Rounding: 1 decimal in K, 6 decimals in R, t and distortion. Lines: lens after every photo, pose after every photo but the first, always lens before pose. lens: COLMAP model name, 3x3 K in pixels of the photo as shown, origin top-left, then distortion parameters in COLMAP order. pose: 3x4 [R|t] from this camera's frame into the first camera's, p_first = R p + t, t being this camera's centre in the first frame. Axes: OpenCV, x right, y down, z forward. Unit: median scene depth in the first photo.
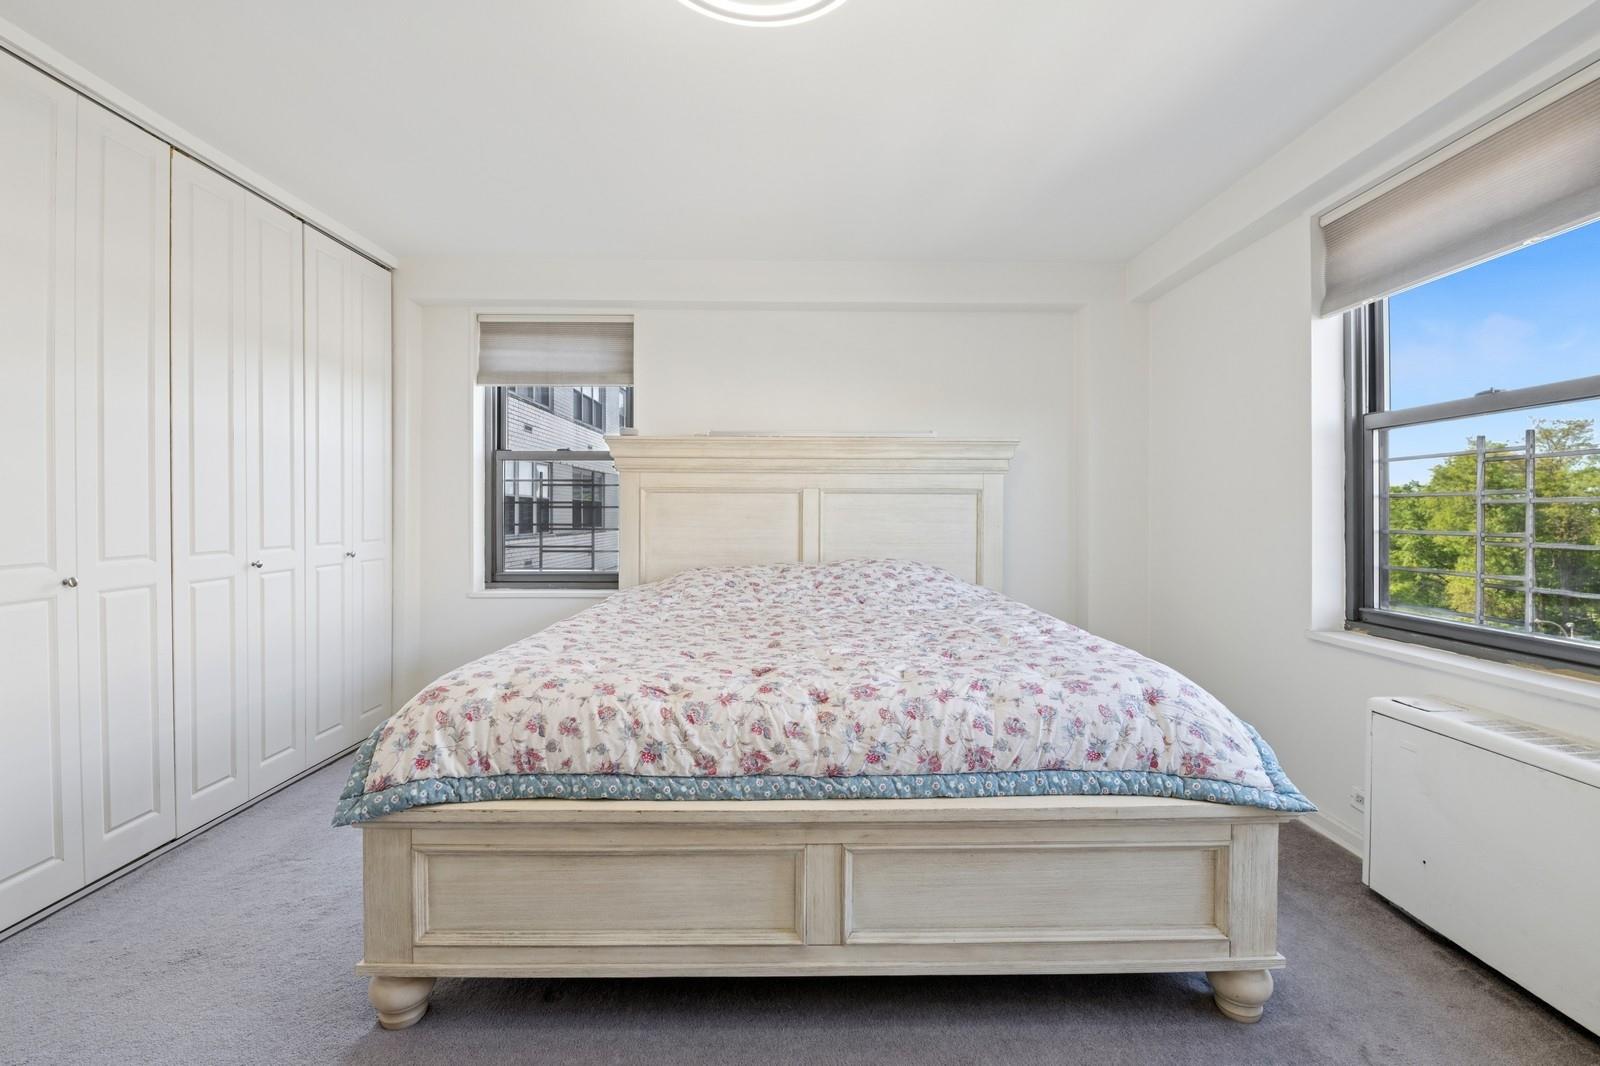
lens RADIAL K [[686.3, 0, 818.6], [0, 686.3, 520.7], [0, 0, 1]] dist [-0.011169, -0.000980]
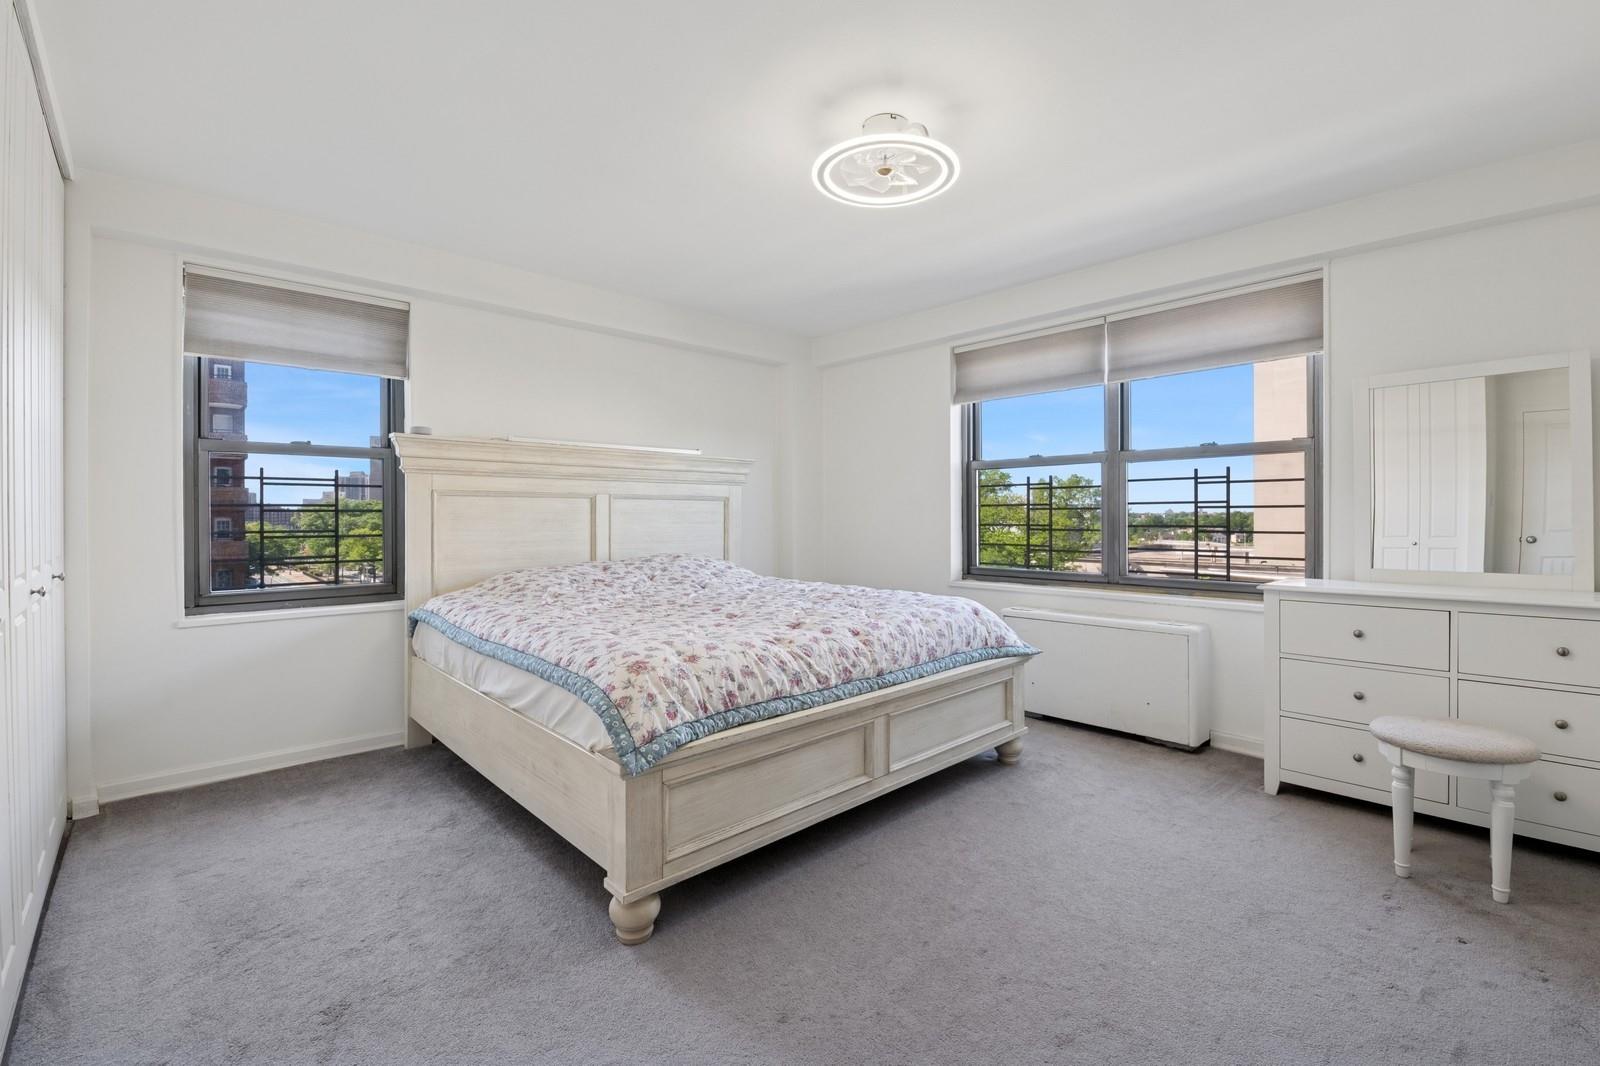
lens RADIAL K [[686.3, 0, 818.6], [0, 686.3, 520.7], [0, 0, 1]] dist [-0.011169, -0.000980]
pose [[0.734488, -0.008948, 0.678563, -1.200810], [0.010707, 0.999941, 0.001597, -0.005225], [-0.678537, 0.006093, 0.734541, -0.119795]]
